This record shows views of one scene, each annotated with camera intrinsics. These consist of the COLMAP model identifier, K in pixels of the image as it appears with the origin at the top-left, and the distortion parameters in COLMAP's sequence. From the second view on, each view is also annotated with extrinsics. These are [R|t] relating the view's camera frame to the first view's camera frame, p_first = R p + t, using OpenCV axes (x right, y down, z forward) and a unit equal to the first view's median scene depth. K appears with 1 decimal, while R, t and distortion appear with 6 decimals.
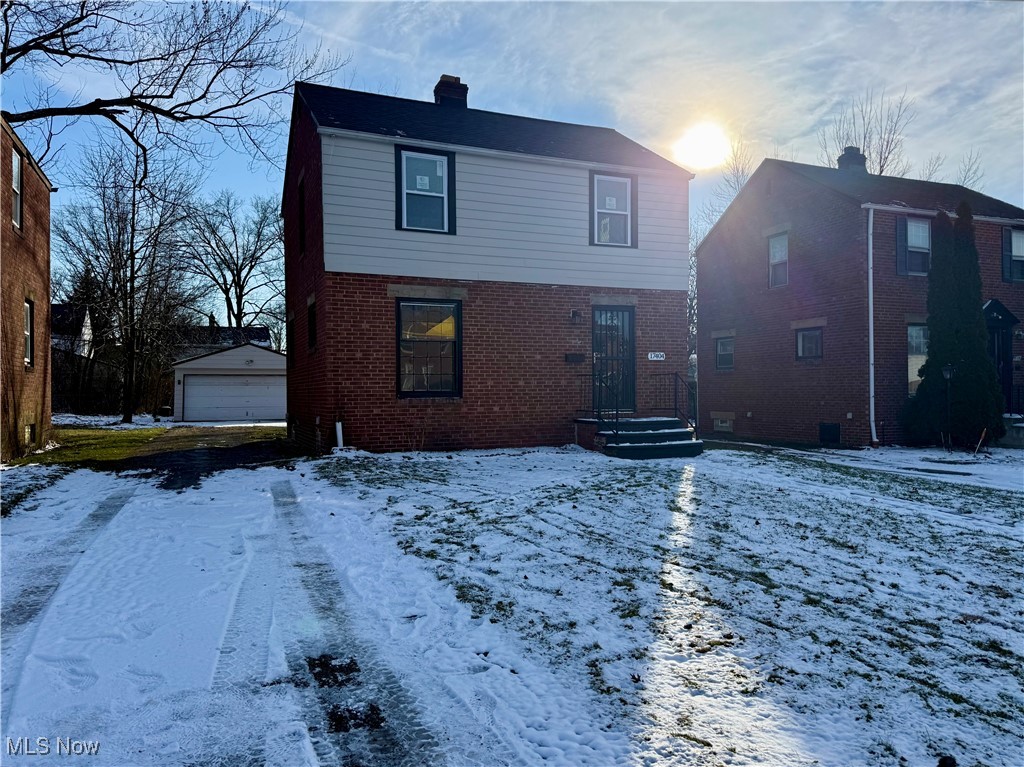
lens RADIAL K [[748.2, 0, 512.2], [0, 748.2, 389.7], [0, 0, 1]] dist [-0.000687, -0.007345]
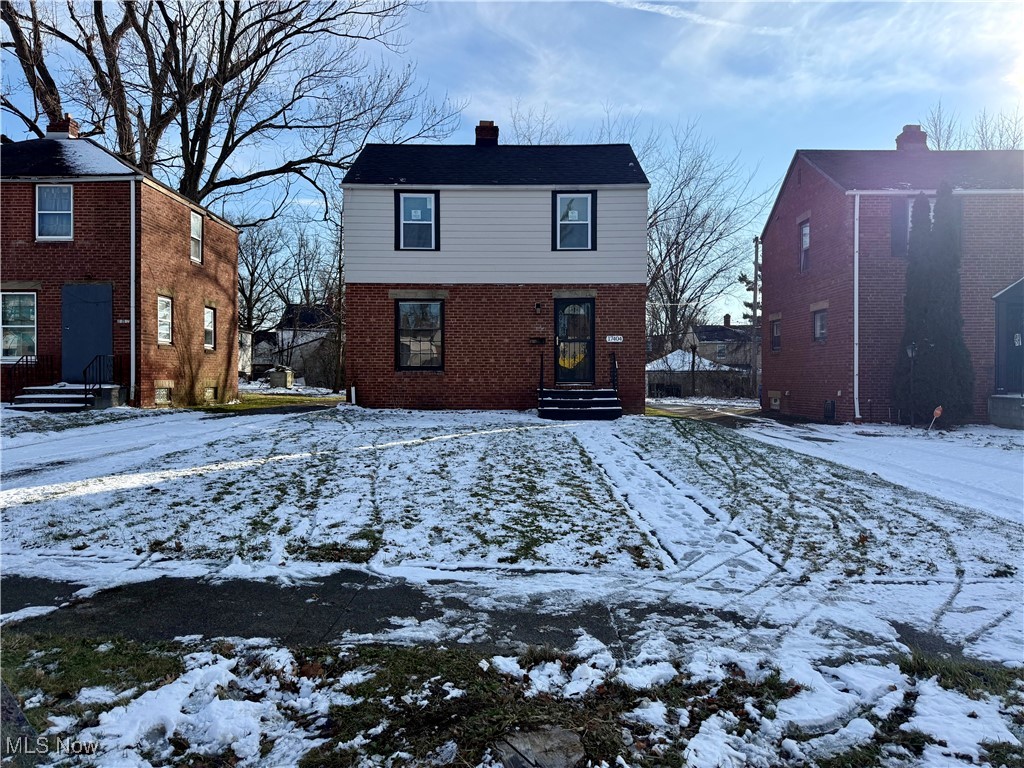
lens RADIAL K [[748.2, 0, 515.1], [0, 748.2, 379.4], [0, 0, 1]] dist [-0.000687, -0.007345]
pose [[0.917247, 0.009976, -0.398195, 0.559874], [-0.008197, 0.999947, 0.006171, 0.015461], [0.398235, -0.002397, 0.917280, -0.179458]]
